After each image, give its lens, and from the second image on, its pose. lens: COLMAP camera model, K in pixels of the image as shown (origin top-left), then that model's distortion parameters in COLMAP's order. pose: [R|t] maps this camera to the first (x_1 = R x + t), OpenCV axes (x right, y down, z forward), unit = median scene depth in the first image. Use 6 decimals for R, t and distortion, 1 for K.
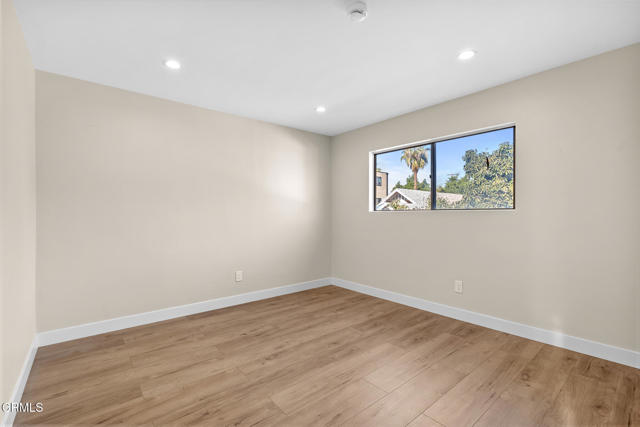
lens RADIAL K [[289.4, 0, 319.0], [0, 289.4, 219.1], [0, 0, 1]] dist [-0.011429, 0.003502]
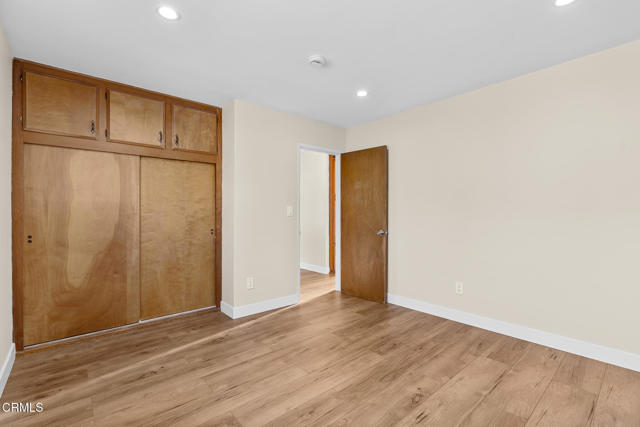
lens RADIAL K [[289.4, 0, 316.7], [0, 289.4, 214.5], [0, 0, 1]] dist [-0.011429, 0.003502]
pose [[-0.999912, 0.005169, -0.012211, 0.098786], [0.004881, 0.999711, 0.023550, -0.029609], [0.012330, 0.023489, -0.999648, 1.542465]]
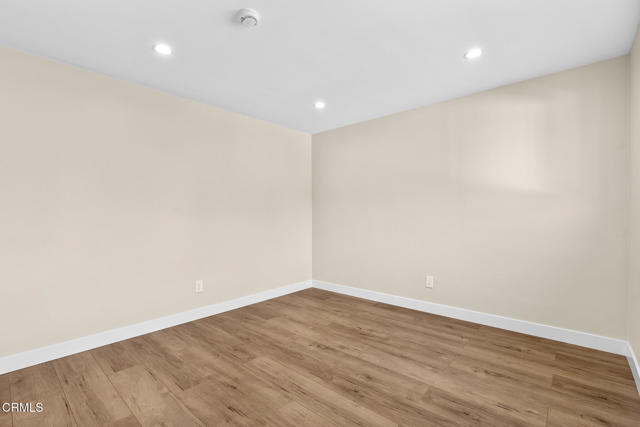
lens RADIAL K [[289.4, 0, 322.0], [0, 289.4, 218.7], [0, 0, 1]] dist [-0.011429, 0.003502]
pose [[0.152924, 0.016091, -0.988107, 0.785203], [-0.013922, 0.999803, 0.014126, -0.013929], [0.988140, 0.011596, 0.153118, 0.726218]]
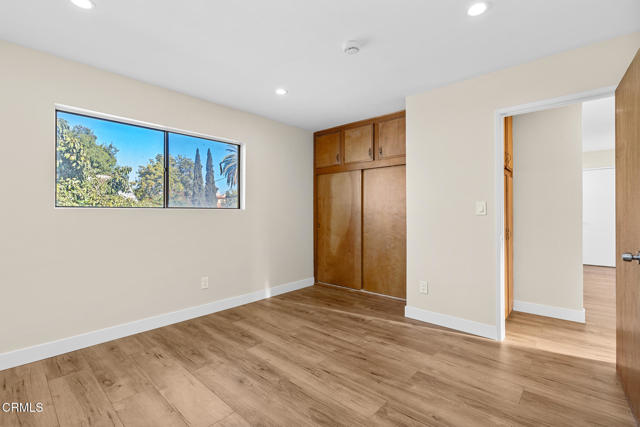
lens RADIAL K [[289.4, 0, 321.3], [0, 289.4, 211.2], [0, 0, 1]] dist [-0.011429, 0.003502]
pose [[-0.140249, 0.006916, 0.990092, -0.709588], [0.021002, 0.999771, -0.004009, -0.011539], [-0.989893, 0.020232, -0.140363, 0.863066]]
